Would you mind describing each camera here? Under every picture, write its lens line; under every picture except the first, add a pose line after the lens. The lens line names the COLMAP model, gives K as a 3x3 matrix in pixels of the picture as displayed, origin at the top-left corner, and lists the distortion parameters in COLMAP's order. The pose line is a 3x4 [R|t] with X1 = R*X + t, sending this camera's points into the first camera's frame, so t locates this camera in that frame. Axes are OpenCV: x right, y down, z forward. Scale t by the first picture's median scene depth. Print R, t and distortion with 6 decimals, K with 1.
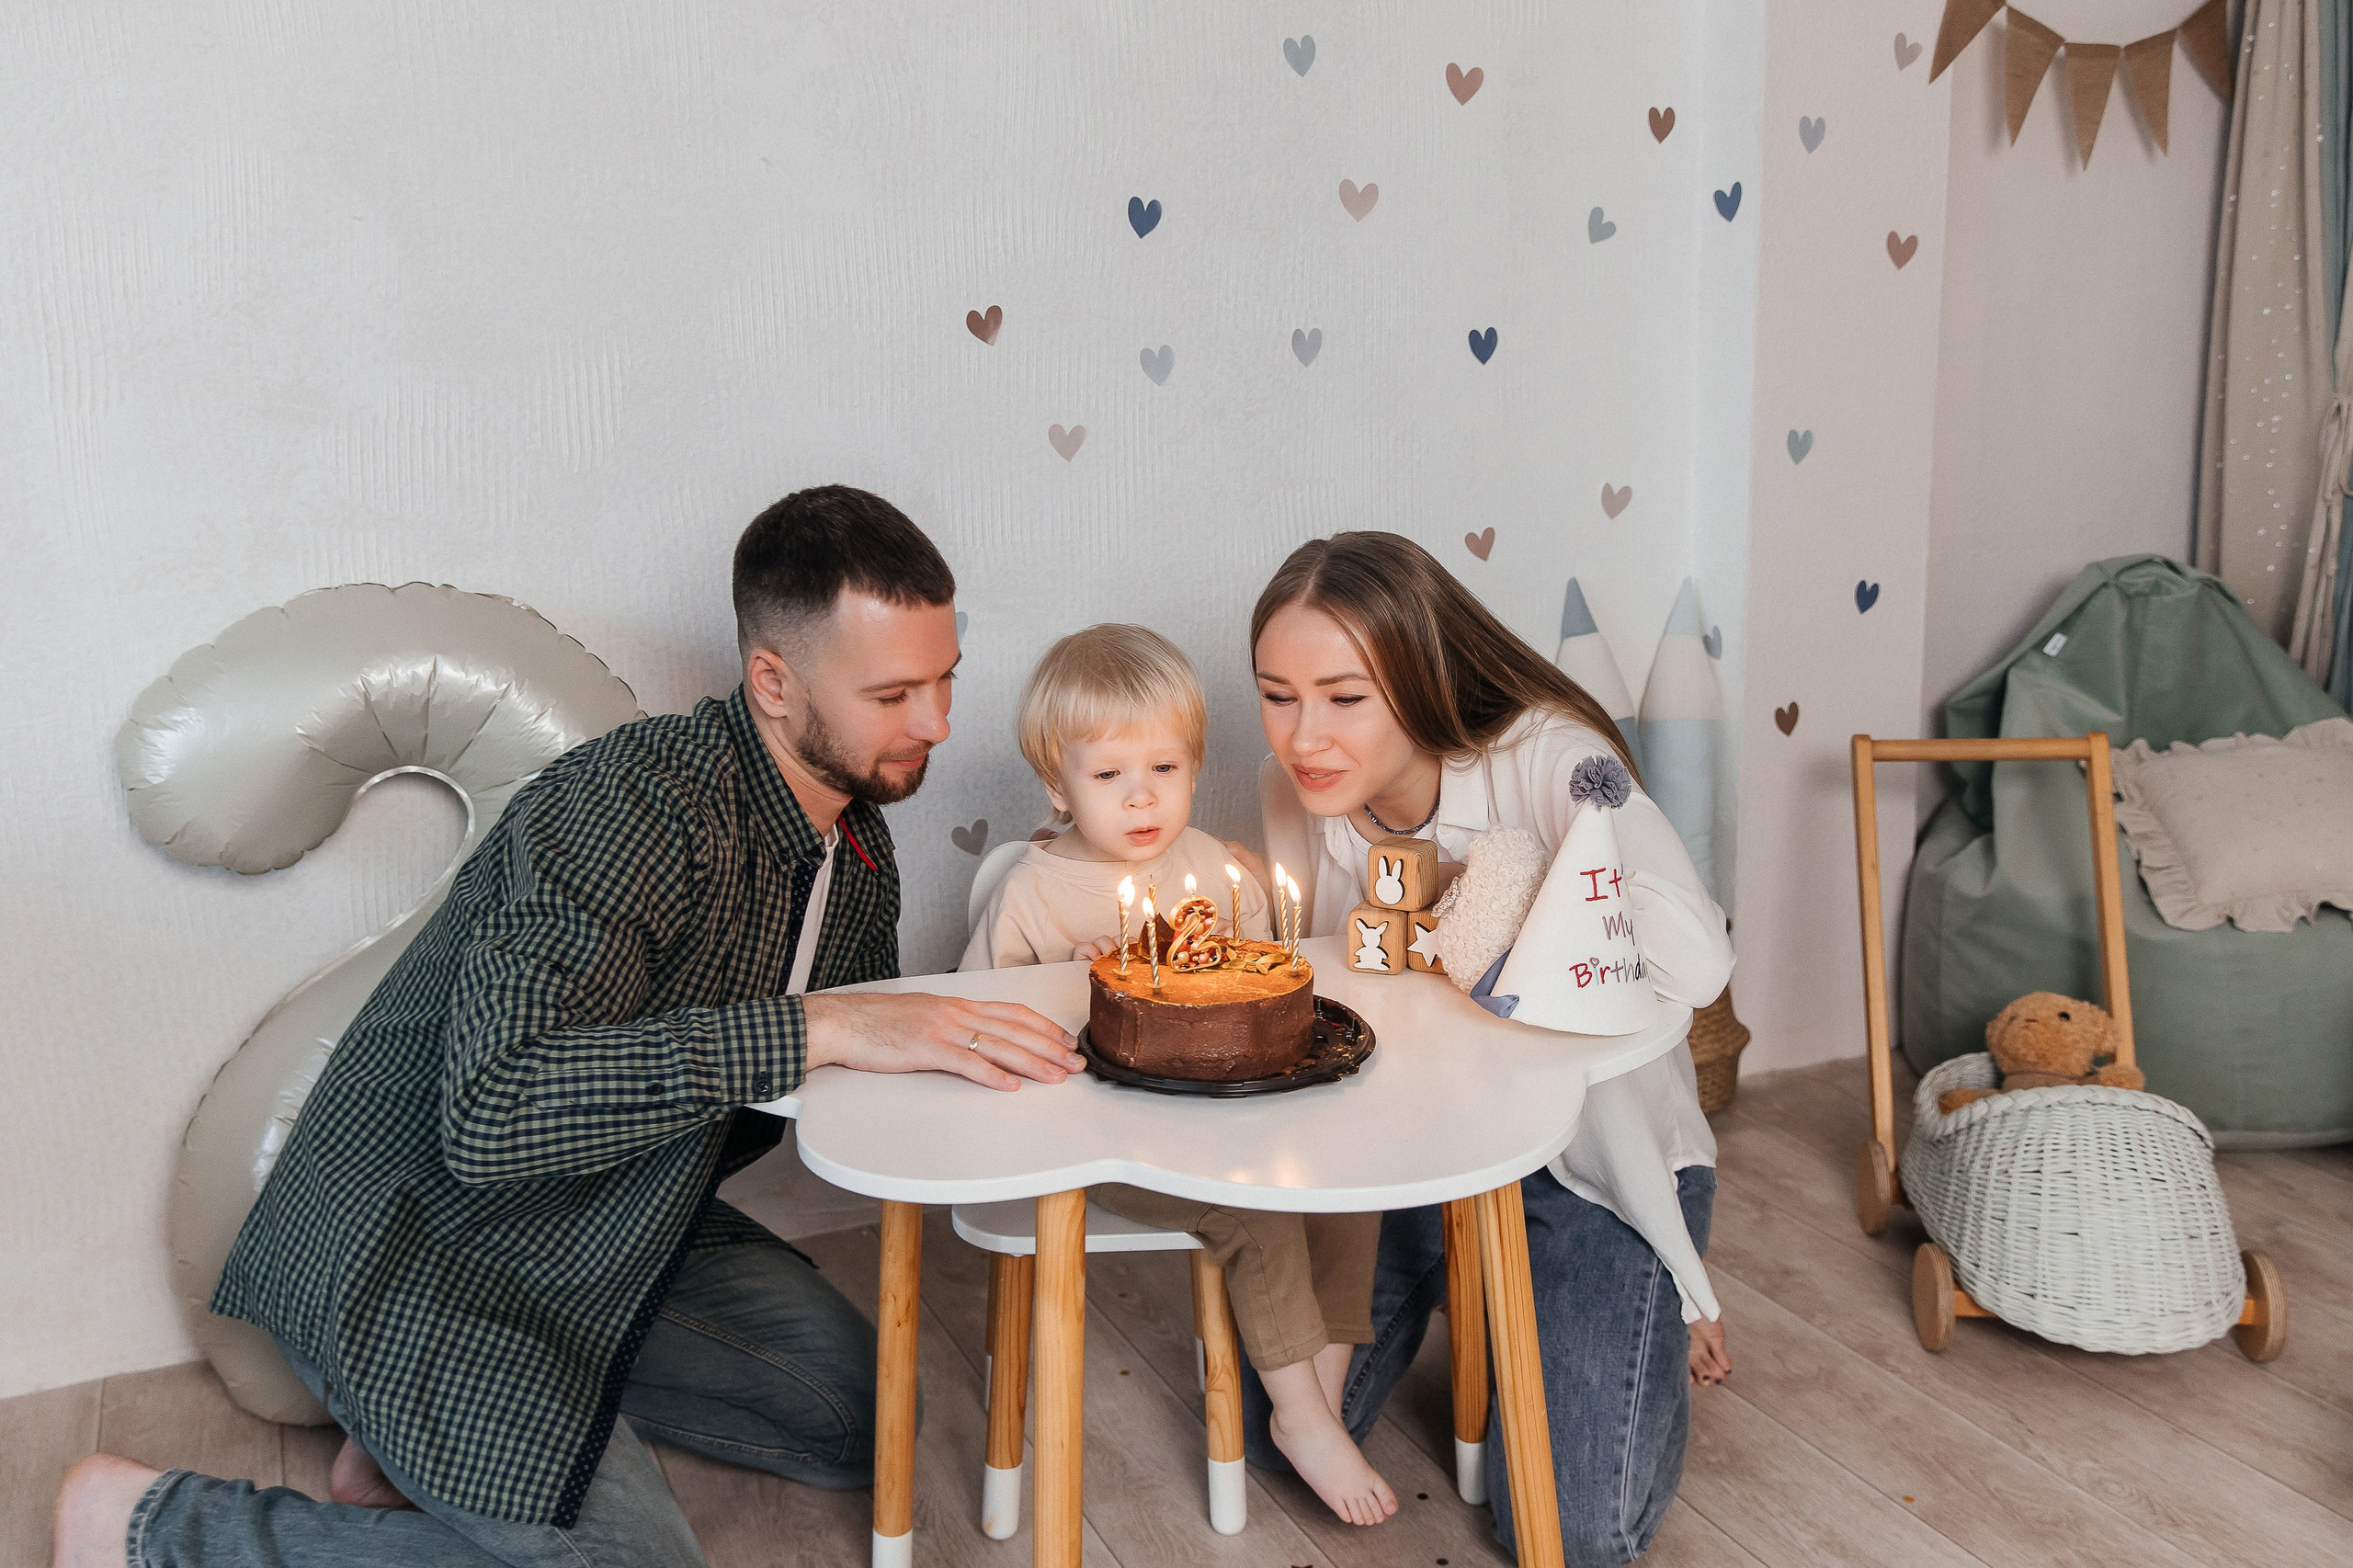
lens RADIAL K [[2030.9, 0, 1185.9], [0, 2030.9, 779.2], [0, 0, 1]] dist [0.049584, 0.011378]
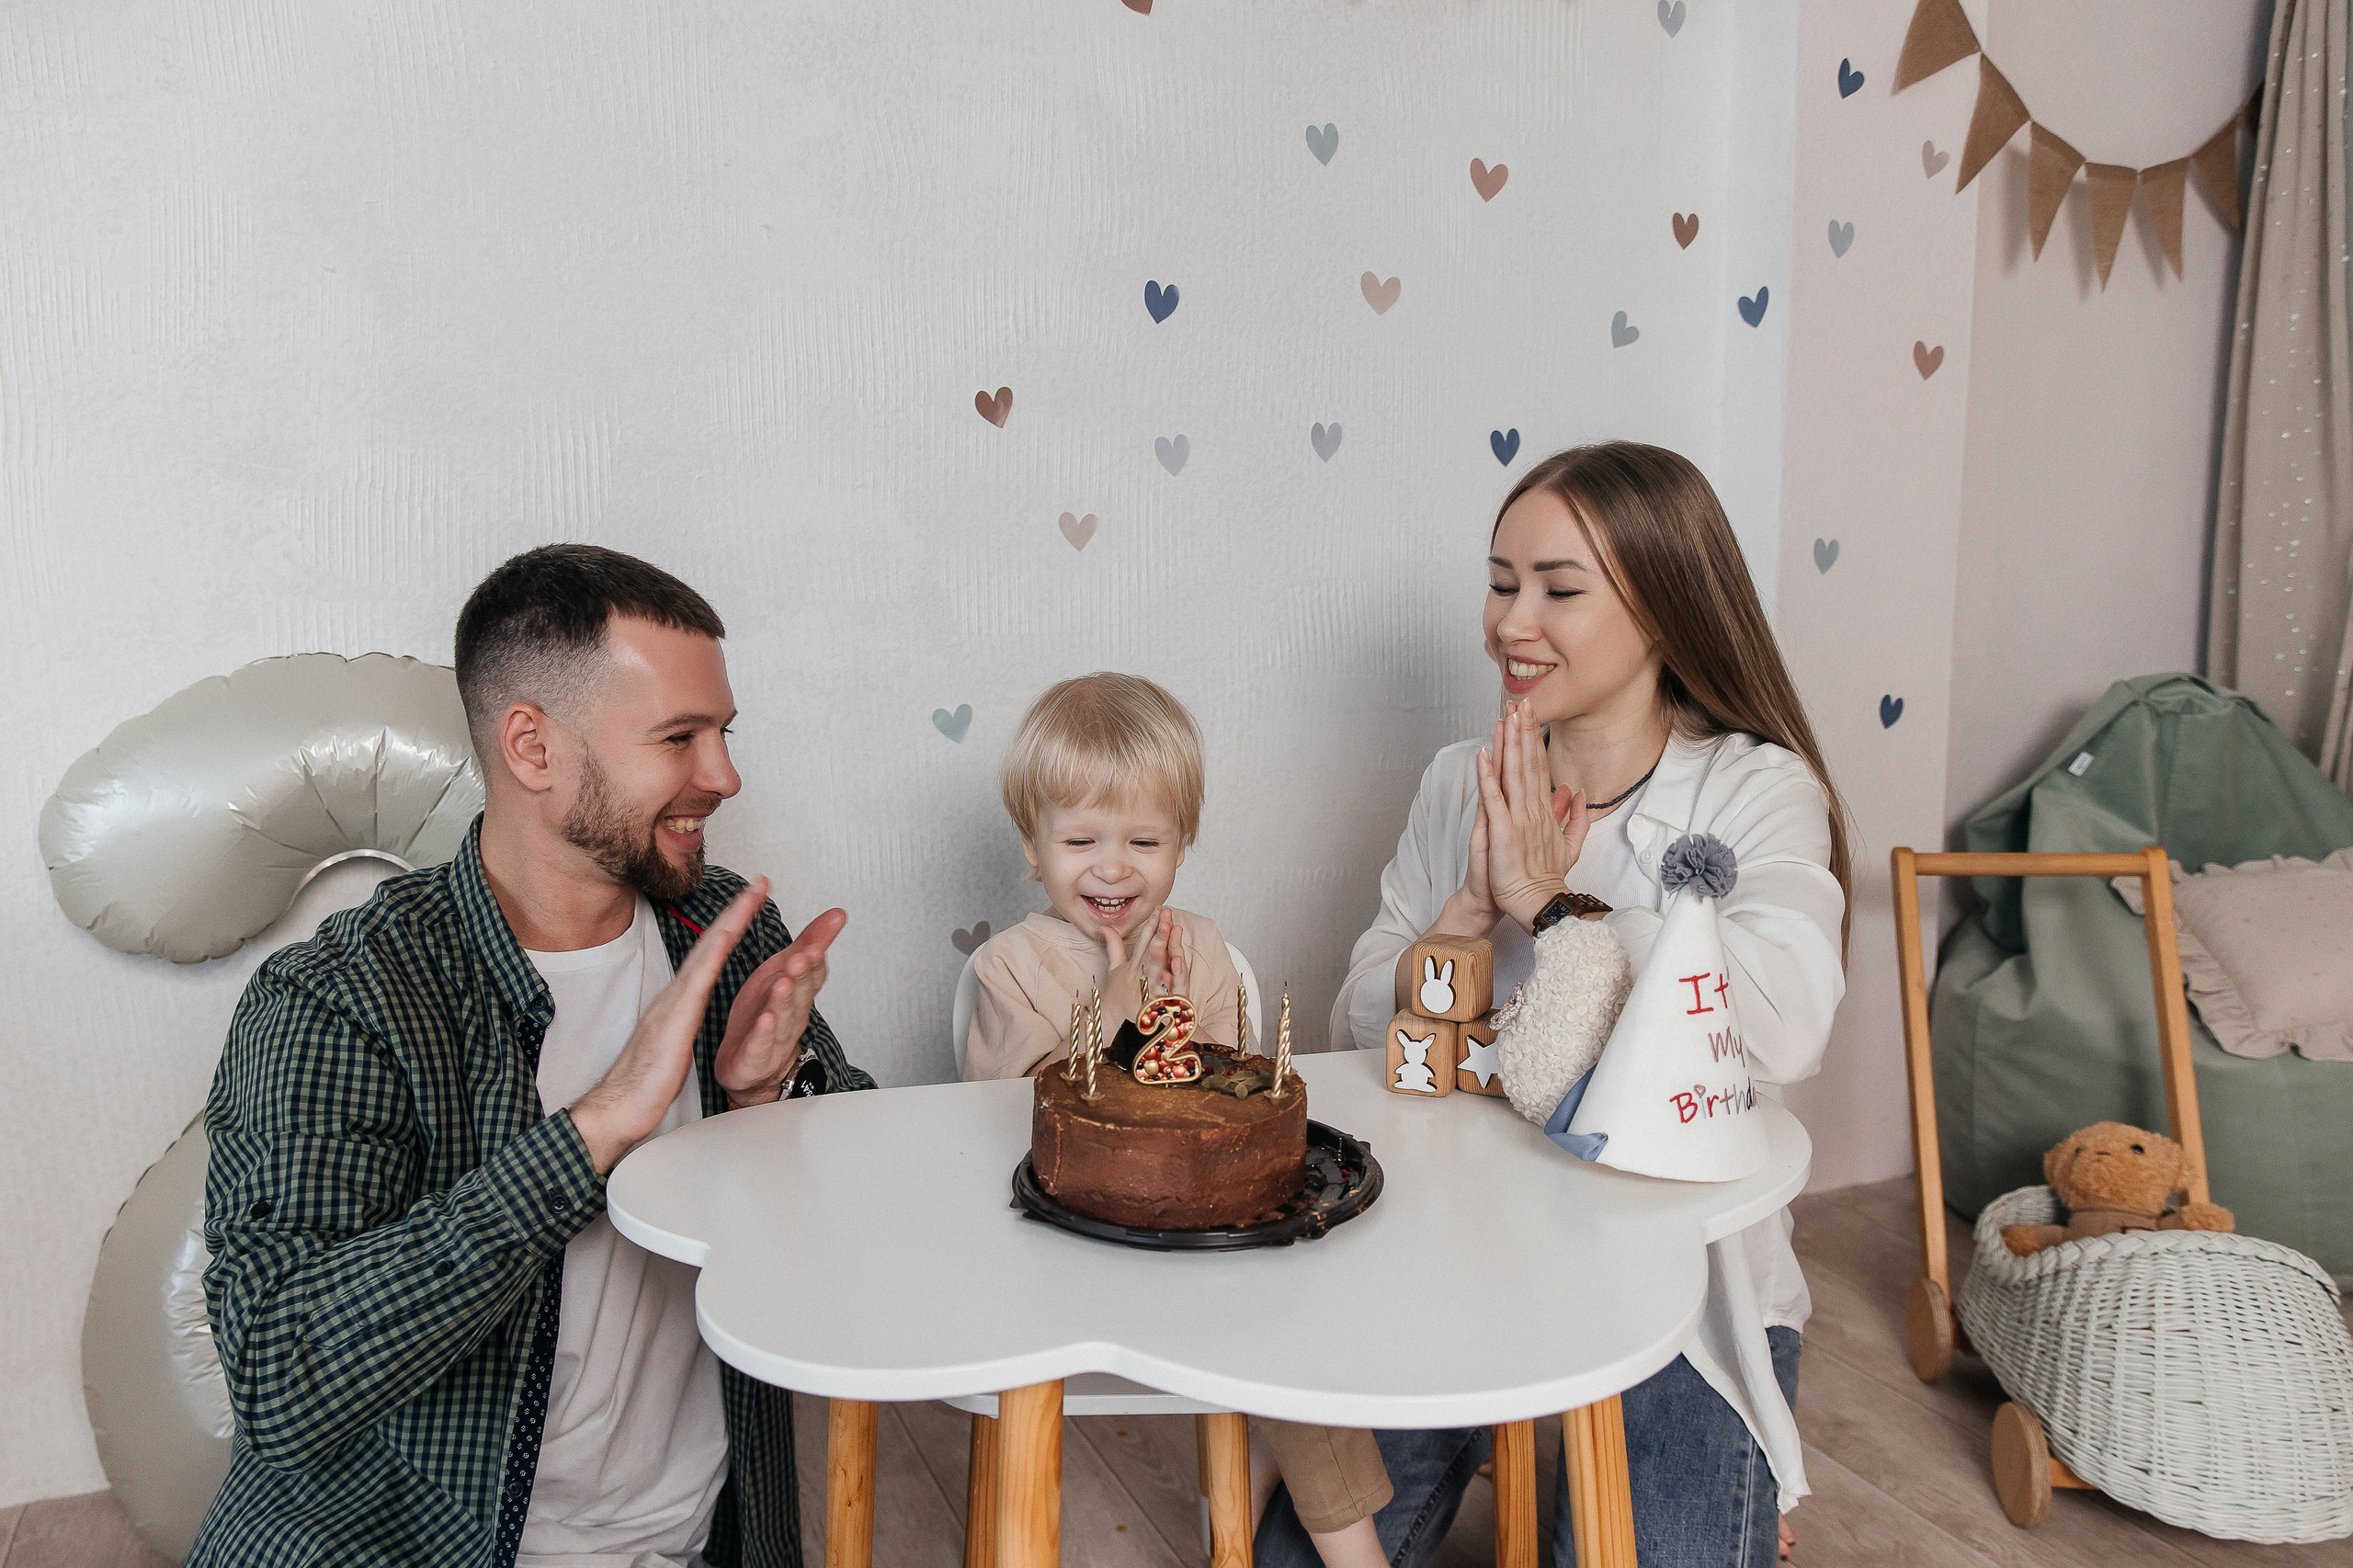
lens RADIAL K [[1836.3, 0, 1136.0], [0, 1836.3, 802.3], [0, 0, 1]] dist [0.031801, -0.015183]
pose [[0.999348, 0.012196, -0.033993, 0.000403], [-0.014025, 0.998437, -0.054097, 0.010612], [0.033280, 0.054539, 0.997957, 0.142480]]
